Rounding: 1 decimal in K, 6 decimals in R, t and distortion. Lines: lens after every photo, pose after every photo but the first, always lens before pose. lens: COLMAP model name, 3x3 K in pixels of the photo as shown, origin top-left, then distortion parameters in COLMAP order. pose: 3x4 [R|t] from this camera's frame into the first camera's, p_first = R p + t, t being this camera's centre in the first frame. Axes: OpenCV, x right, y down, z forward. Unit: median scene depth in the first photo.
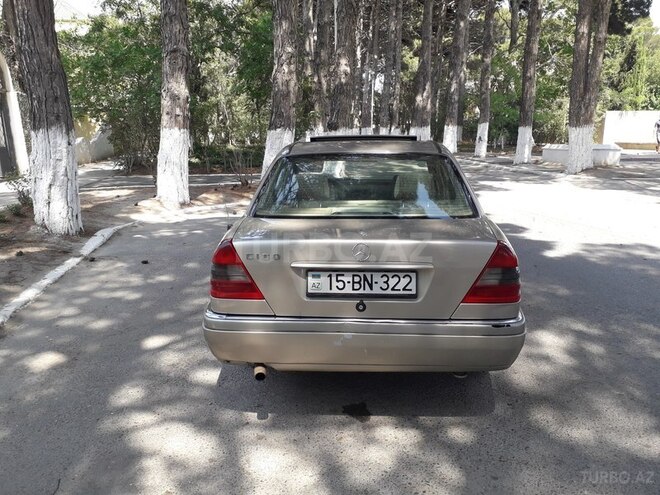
lens RADIAL K [[516.6, 0, 330.0], [0, 516.6, 247.5], [0, 0, 1]] dist [0.032877, -0.061630]
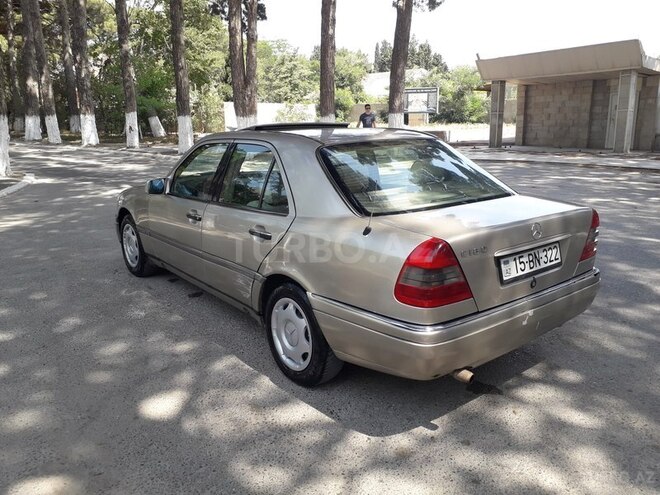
lens RADIAL K [[516.6, 0, 330.0], [0, 516.6, 247.5], [0, 0, 1]] dist [0.032877, -0.061630]
pose [[0.759790, -0.157826, 0.630722, -0.911233], [0.146029, 0.986729, 0.070998, -0.093077], [-0.633557, 0.038160, 0.772754, 0.442394]]
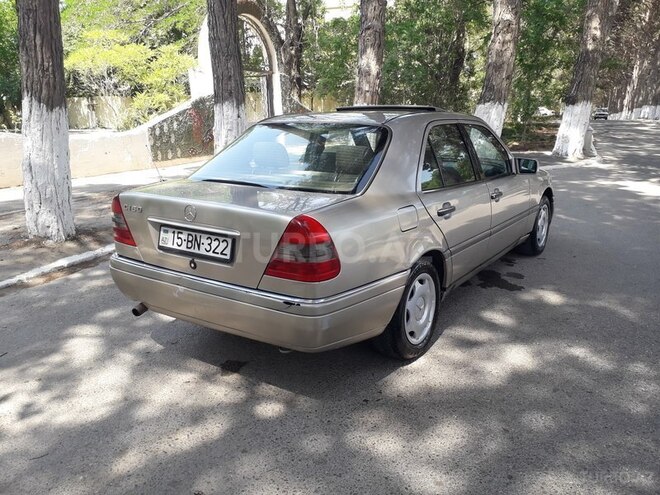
lens RADIAL K [[523.2, 0, 330.0], [0, 523.2, 247.5], [0, 0, 1]] dist [0.020323, -0.002070]
pose [[0.864110, 0.130551, -0.486077, 0.829796], [-0.112241, 0.991437, 0.066747, -0.024817], [0.490628, -0.003118, 0.871363, 0.192390]]
